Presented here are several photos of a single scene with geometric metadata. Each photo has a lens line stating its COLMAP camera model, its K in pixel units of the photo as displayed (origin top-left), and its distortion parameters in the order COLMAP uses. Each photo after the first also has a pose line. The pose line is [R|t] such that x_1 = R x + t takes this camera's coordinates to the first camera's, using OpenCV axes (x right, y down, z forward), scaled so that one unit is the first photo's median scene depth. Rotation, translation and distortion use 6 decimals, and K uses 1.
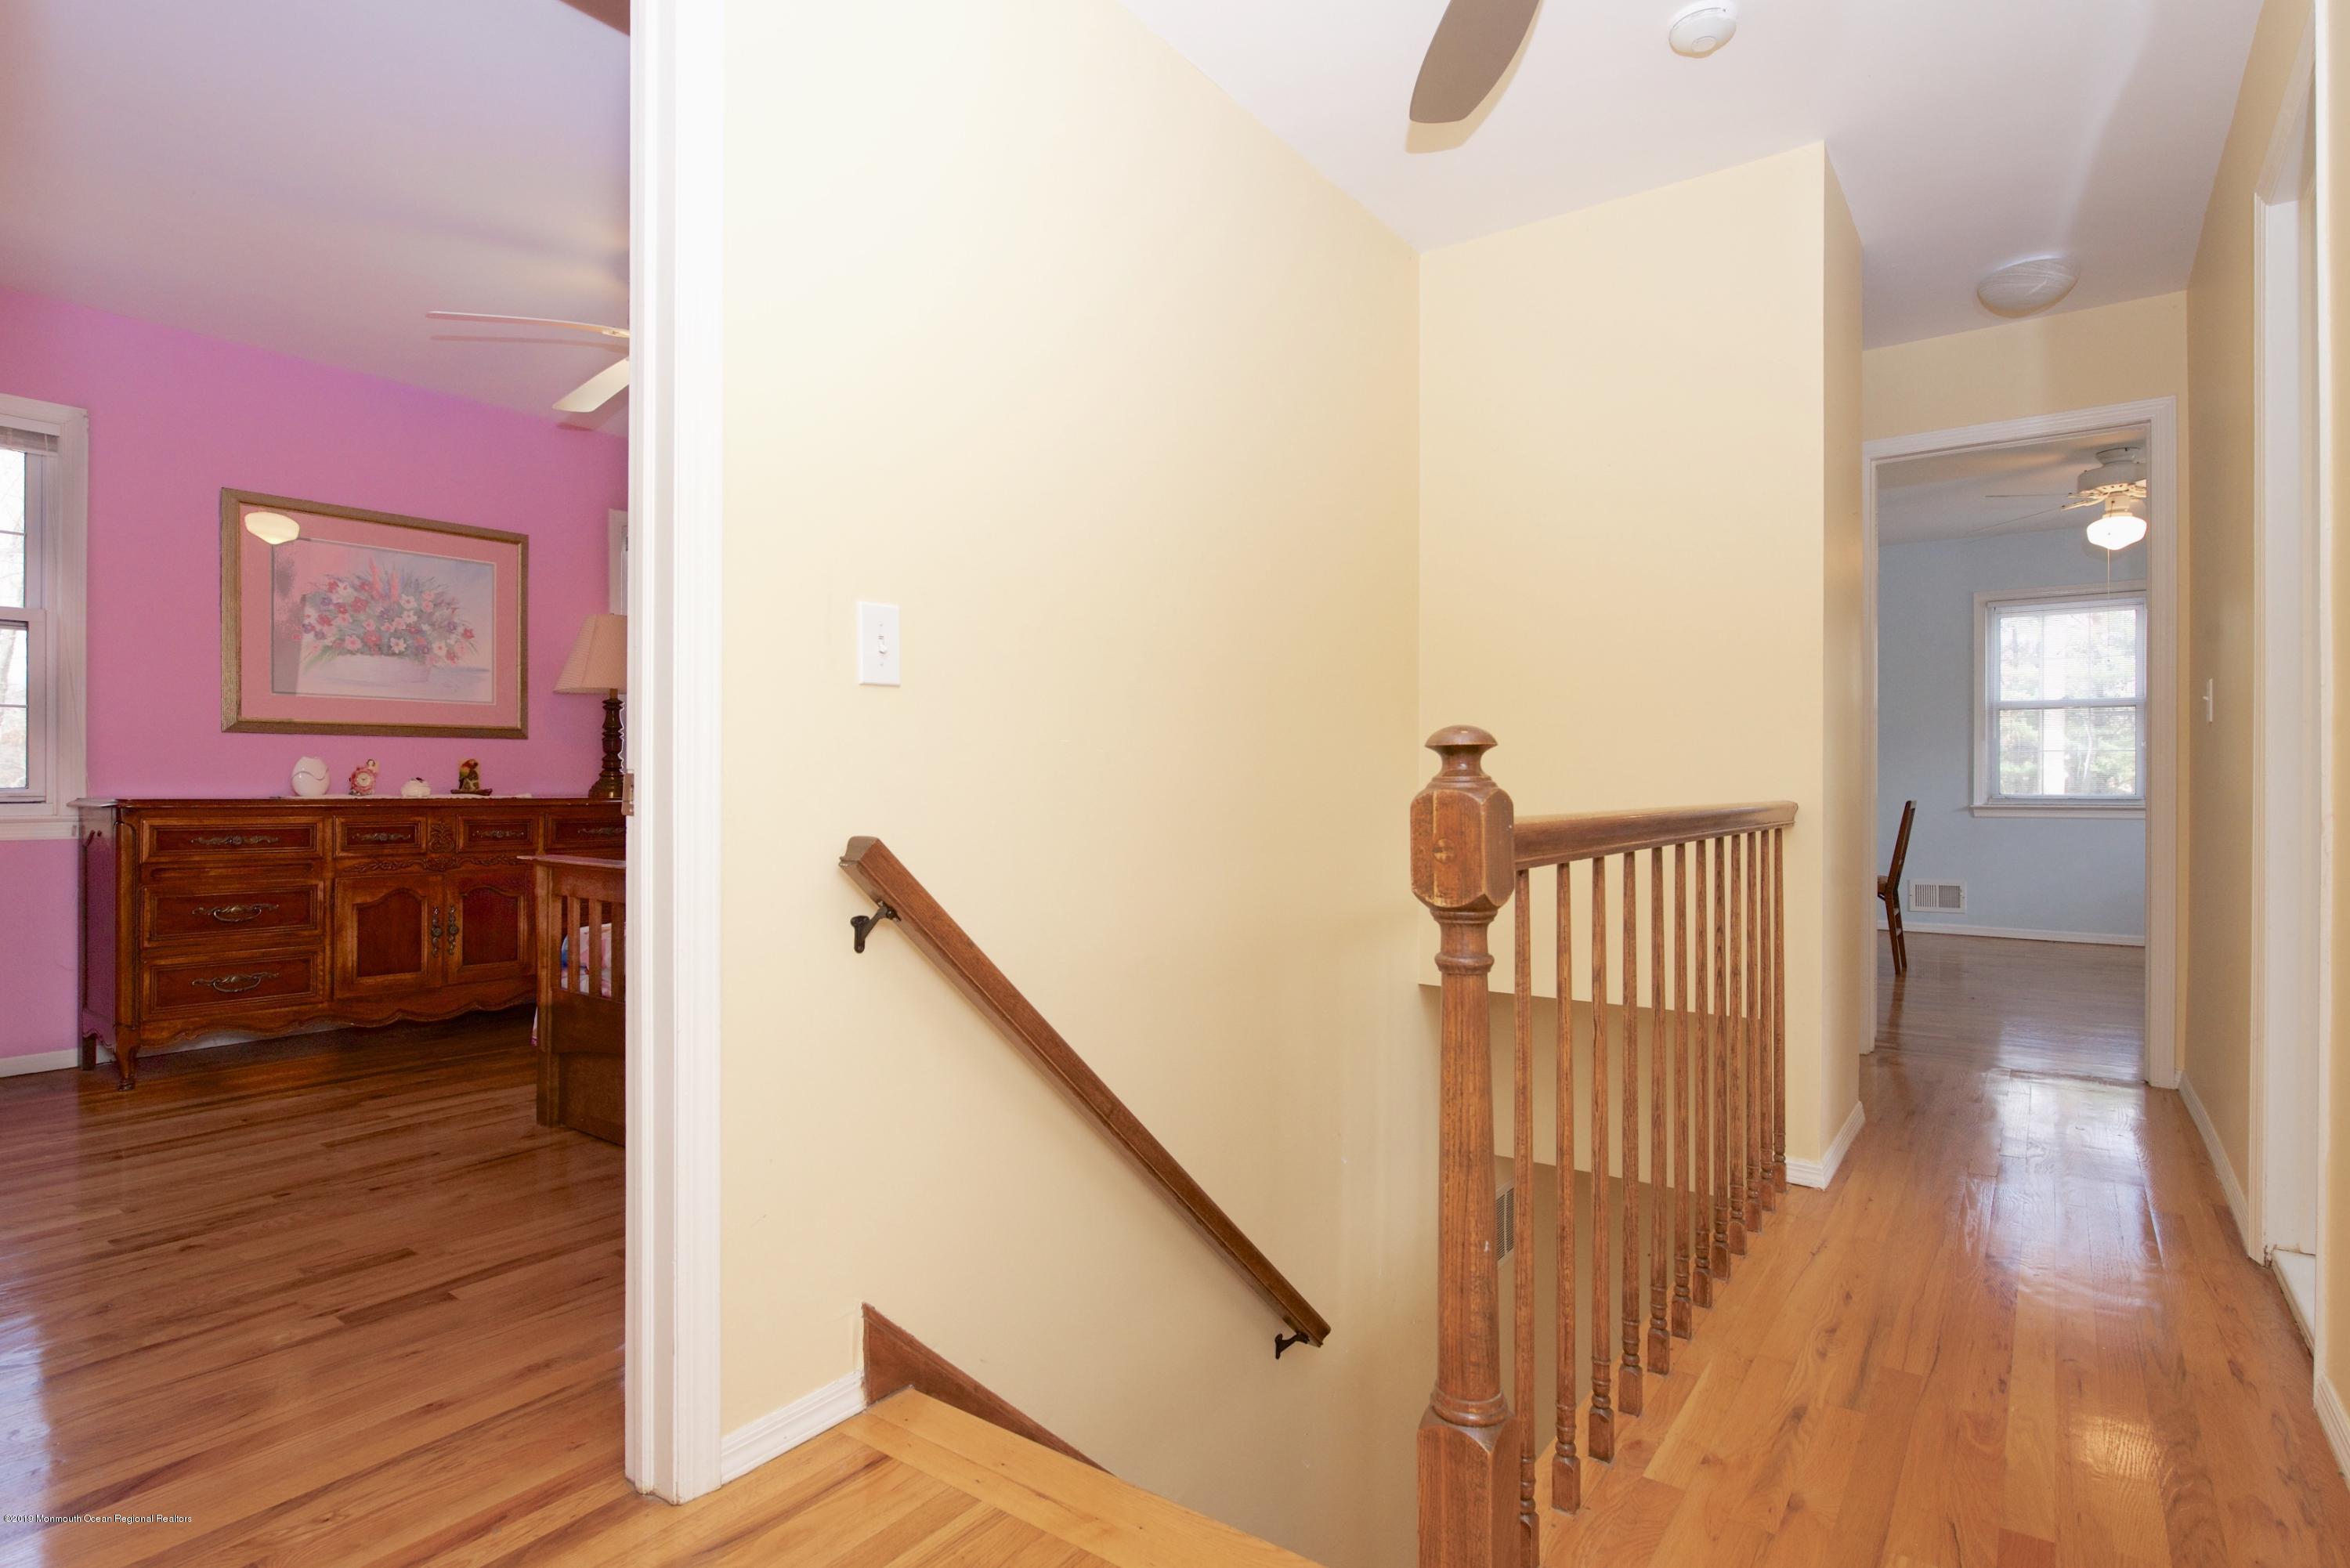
lens RADIAL K [[1163.1, 0, 1150.6], [0, 1163.1, 777.8], [0, 0, 1]] dist [-0.019003, -0.003163]
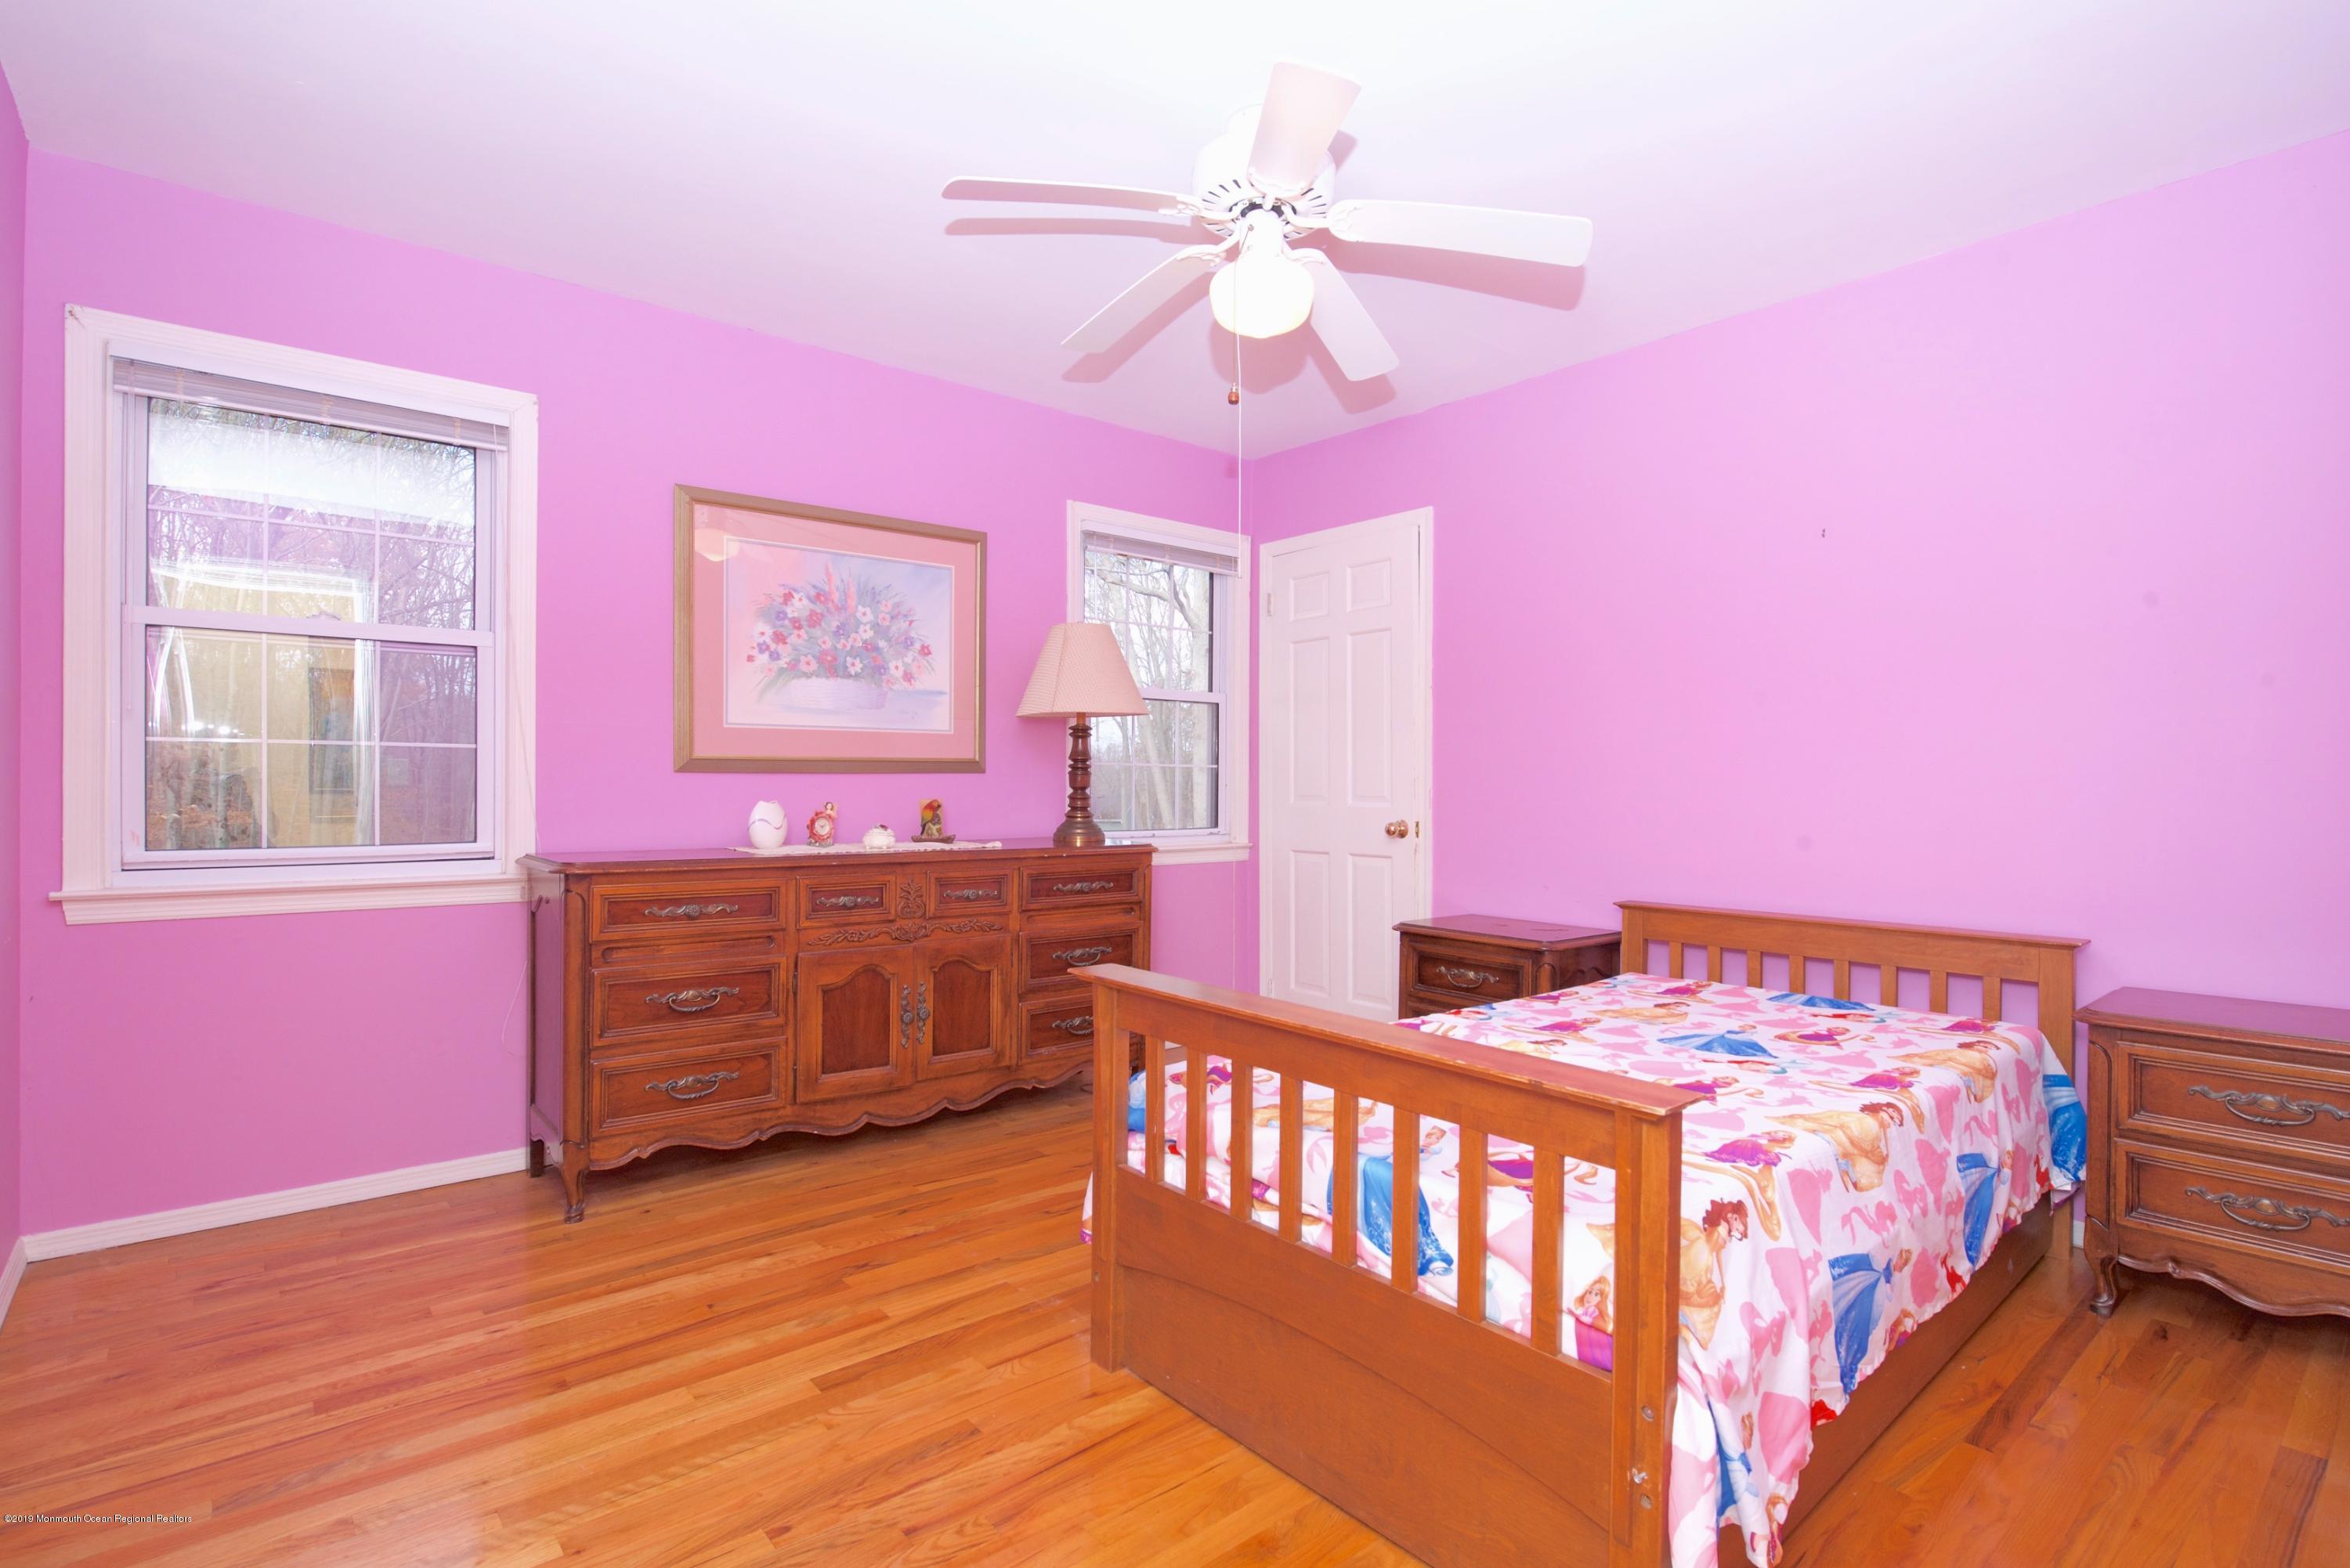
lens RADIAL K [[1163.1, 0, 1193.1], [0, 1163.1, 780.1], [0, 0, 1]] dist [-0.019003, -0.003163]
pose [[0.969805, -0.001177, -0.243880, -0.219348], [-0.000398, 0.999979, -0.006411, -0.027244], [0.243882, 0.006314, 0.969784, 0.251407]]
